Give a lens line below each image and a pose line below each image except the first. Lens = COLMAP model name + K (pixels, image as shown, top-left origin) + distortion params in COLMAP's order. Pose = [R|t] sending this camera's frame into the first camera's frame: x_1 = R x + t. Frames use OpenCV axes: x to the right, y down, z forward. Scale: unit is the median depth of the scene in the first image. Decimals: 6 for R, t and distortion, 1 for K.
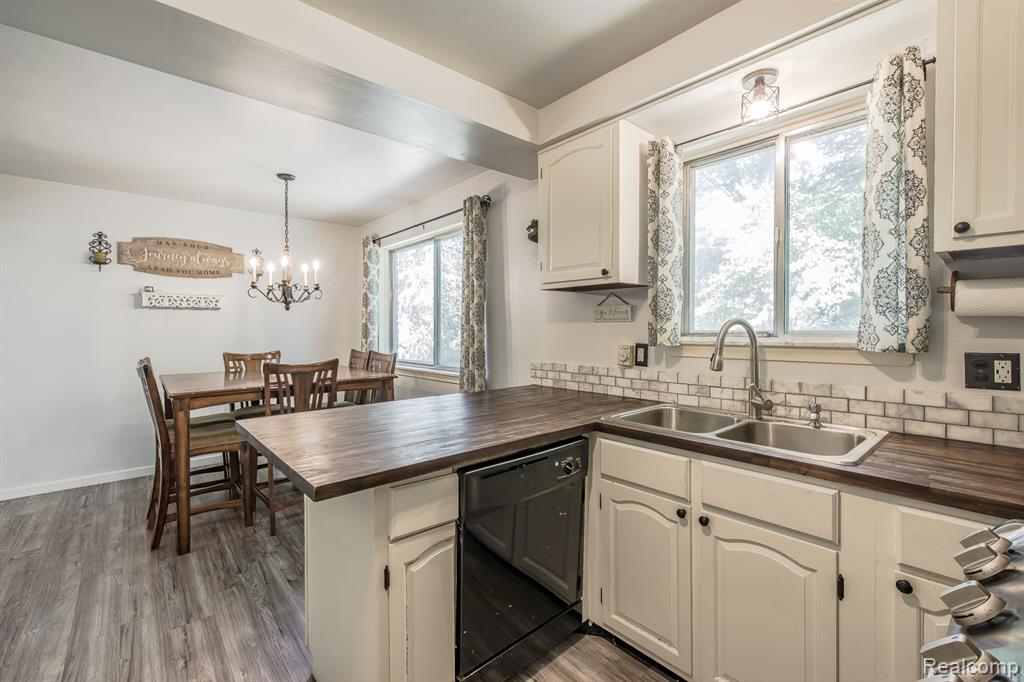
lens RADIAL K [[454.5, 0, 491.2], [0, 454.5, 332.3], [0, 0, 1]] dist [0.003107, 0.000350]
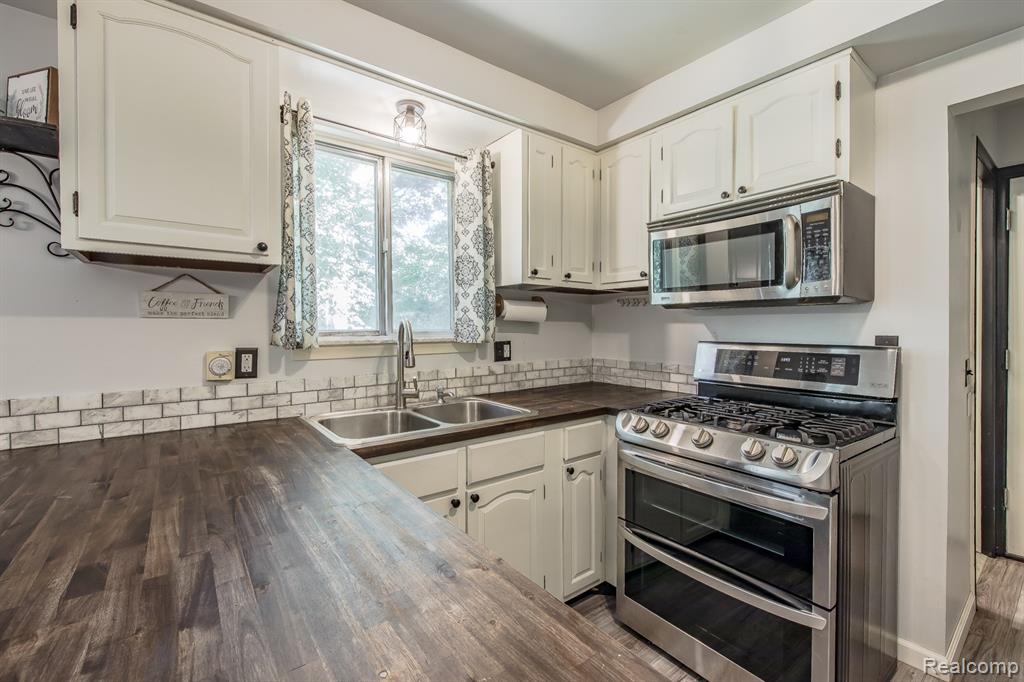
lens RADIAL K [[445.0, 0, 520.9], [0, 445.0, 332.6], [0, 0, 1]] dist [0.000441, -0.000822]
pose [[0.017153, -0.011859, 0.999783, -0.410378], [0.009209, 0.999889, 0.011702, -0.004863], [-0.999810, 0.009006, 0.017261, 0.561308]]
